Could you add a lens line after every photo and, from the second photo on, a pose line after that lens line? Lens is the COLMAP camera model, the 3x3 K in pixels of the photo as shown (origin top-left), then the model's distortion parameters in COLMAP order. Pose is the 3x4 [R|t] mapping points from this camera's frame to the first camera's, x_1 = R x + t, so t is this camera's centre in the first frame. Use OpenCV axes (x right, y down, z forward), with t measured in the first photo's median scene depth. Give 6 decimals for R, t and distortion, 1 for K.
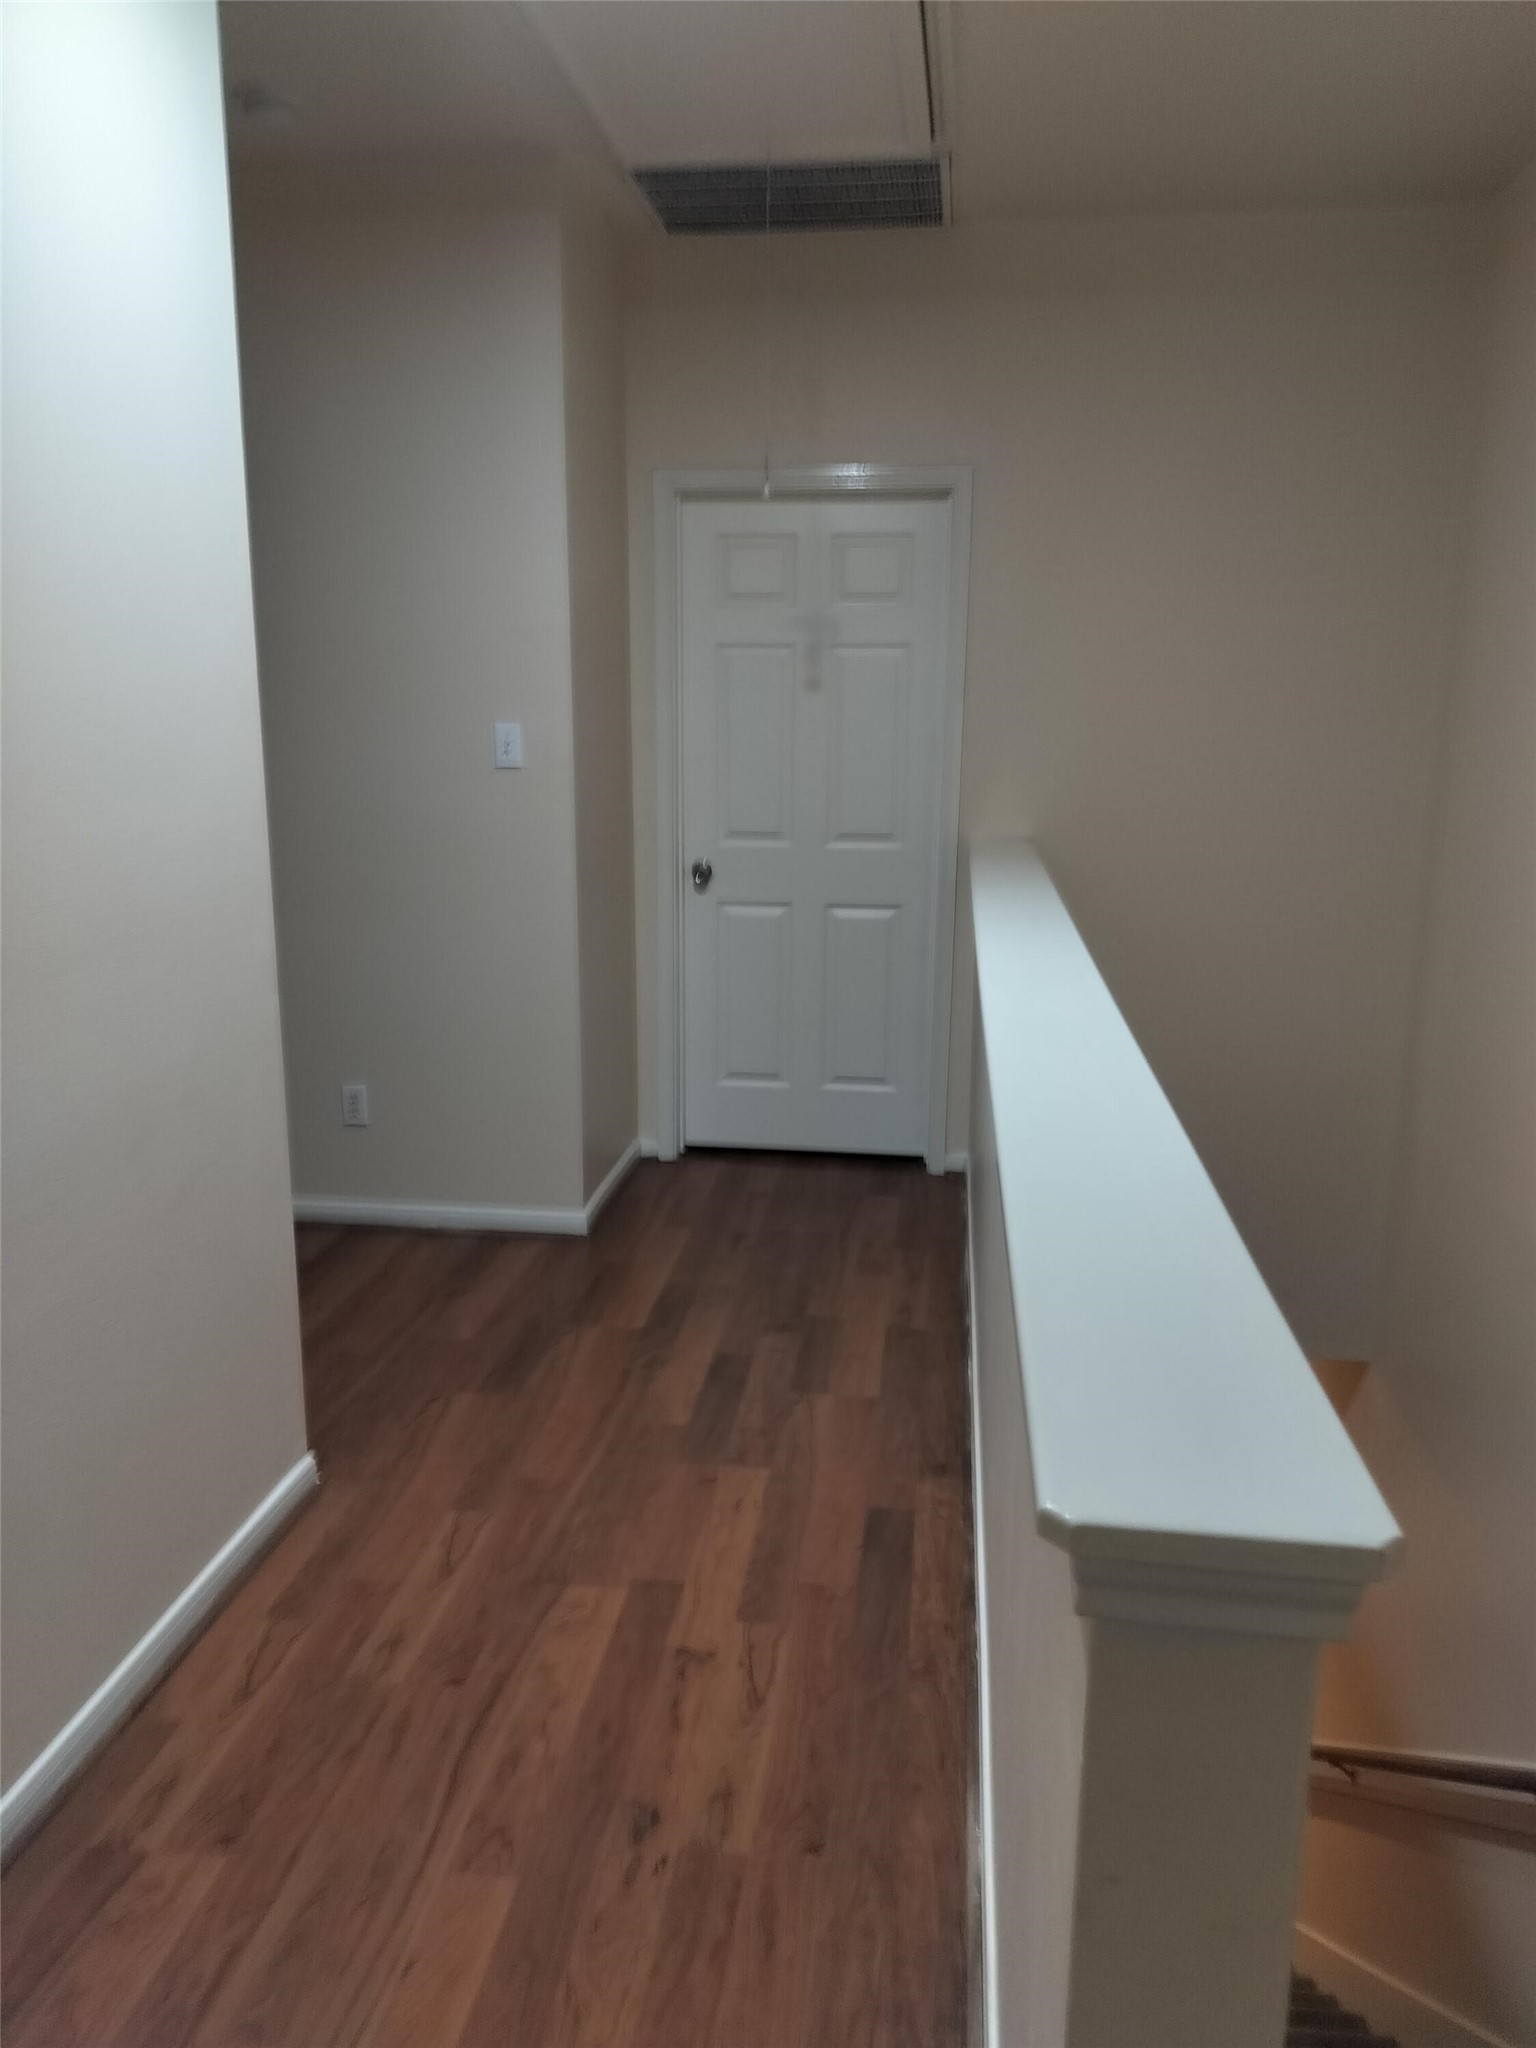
lens RADIAL K [[1427.0, 0, 768.0], [0, 1427.0, 1024.0], [0, 0, 1]] dist [0.045483, -0.060134]
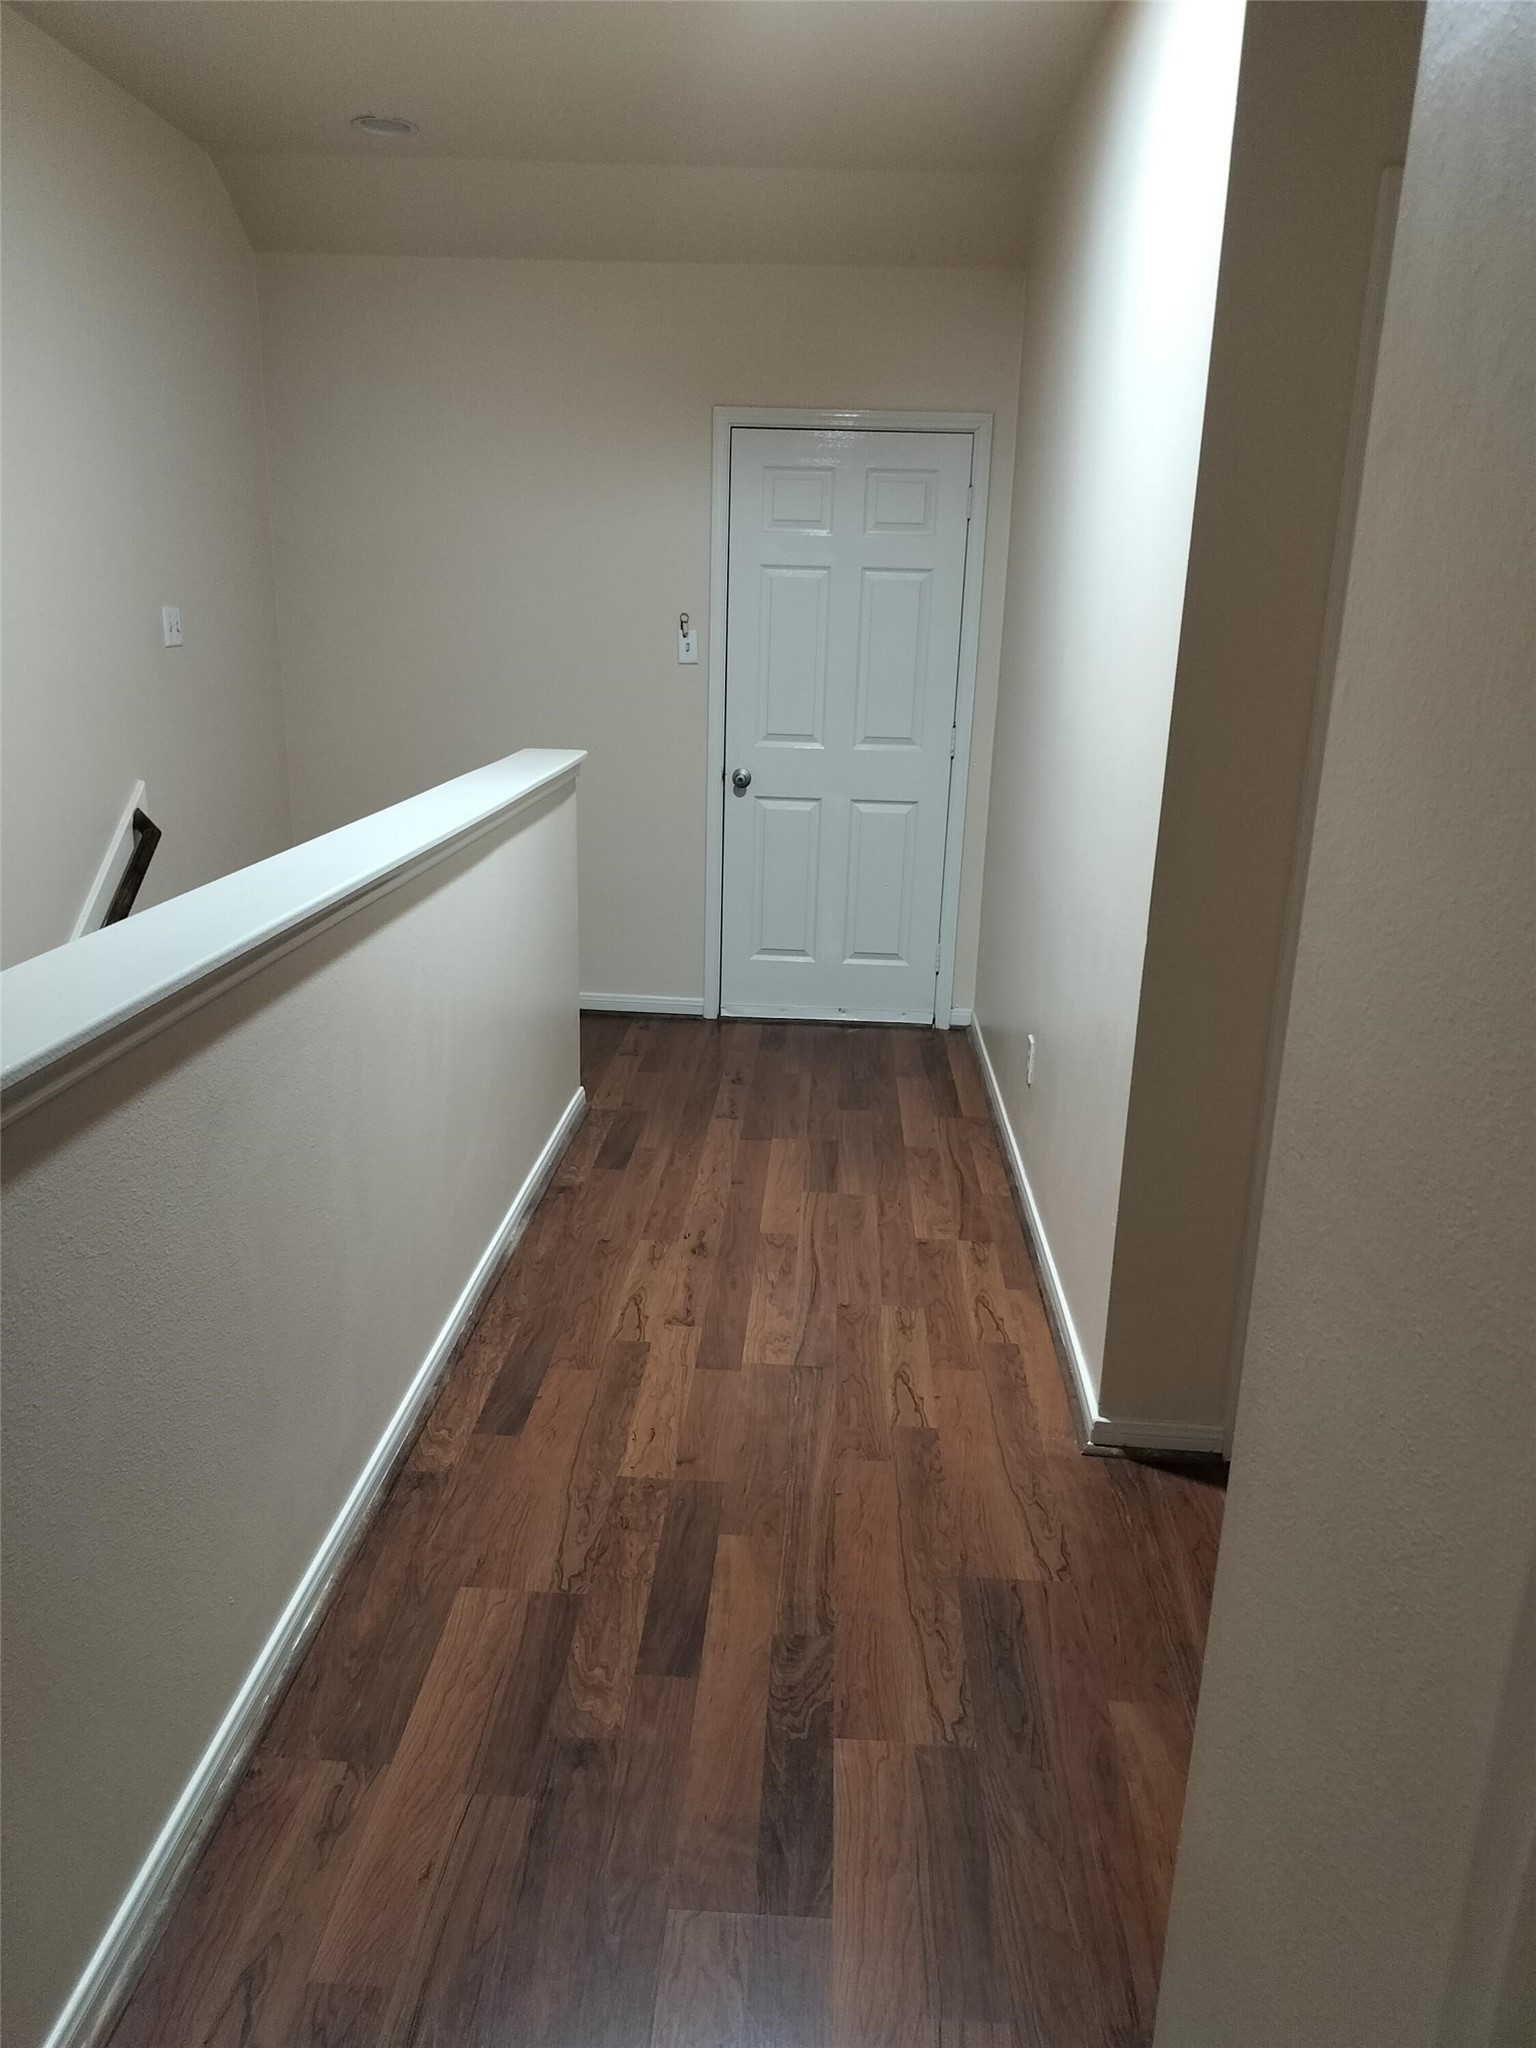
lens RADIAL K [[1427.0, 0, 768.0], [0, 1427.0, 1024.0], [0, 0, 1]] dist [0.045483, -0.060134]
pose [[-0.996220, -0.017617, -0.085060, -0.012780], [-0.056541, 0.874896, 0.481000, -0.438624], [0.065945, 0.483991, -0.872585, 1.945756]]
